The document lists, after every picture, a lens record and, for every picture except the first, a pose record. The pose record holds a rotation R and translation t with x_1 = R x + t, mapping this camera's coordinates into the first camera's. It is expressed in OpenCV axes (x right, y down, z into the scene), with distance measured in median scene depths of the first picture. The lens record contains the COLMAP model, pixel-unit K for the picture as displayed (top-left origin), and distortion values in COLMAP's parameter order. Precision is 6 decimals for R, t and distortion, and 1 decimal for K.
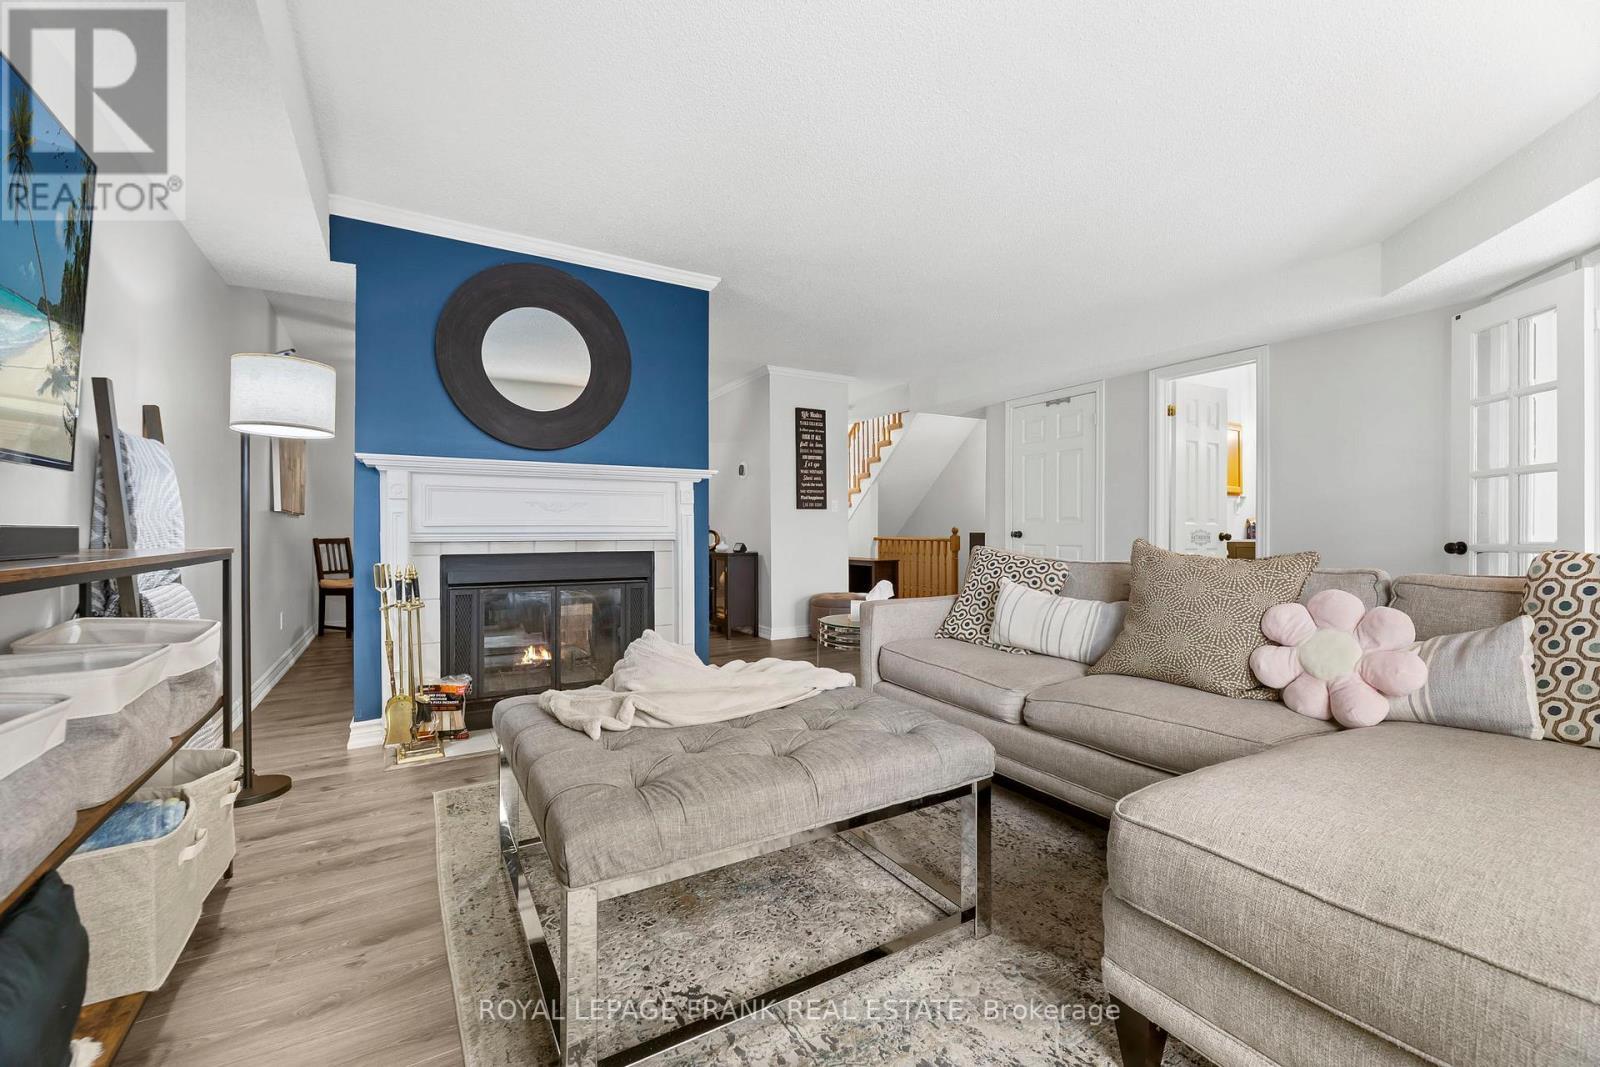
lens RADIAL K [[646.2, 0, 790.2], [0, 646.2, 538.6], [0, 0, 1]] dist [-0.001460, -0.000306]
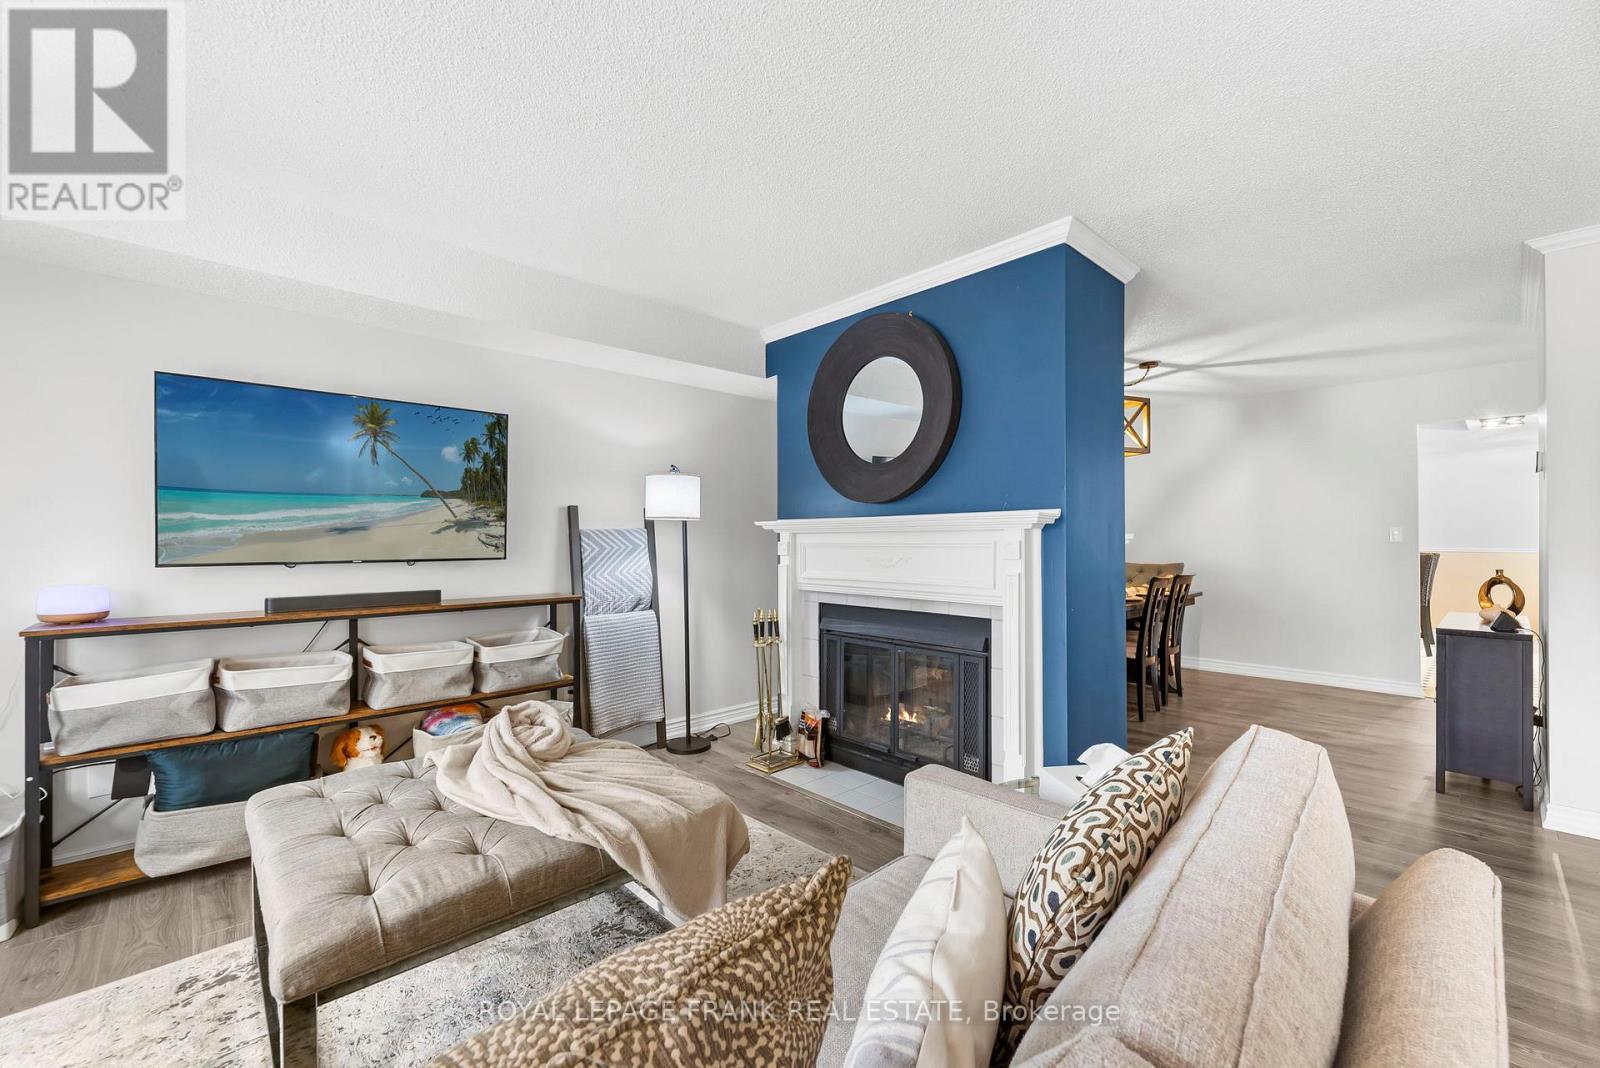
lens RADIAL K [[646.2, 0, 790.2], [0, 646.2, 539.1], [0, 0, 1]] dist [-0.001460, -0.000306]
pose [[0.215732, -0.001862, -0.976451, 0.567117], [-0.007037, 0.999969, -0.003461, -0.084093], [0.976427, 0.007618, 0.215712, 0.705655]]
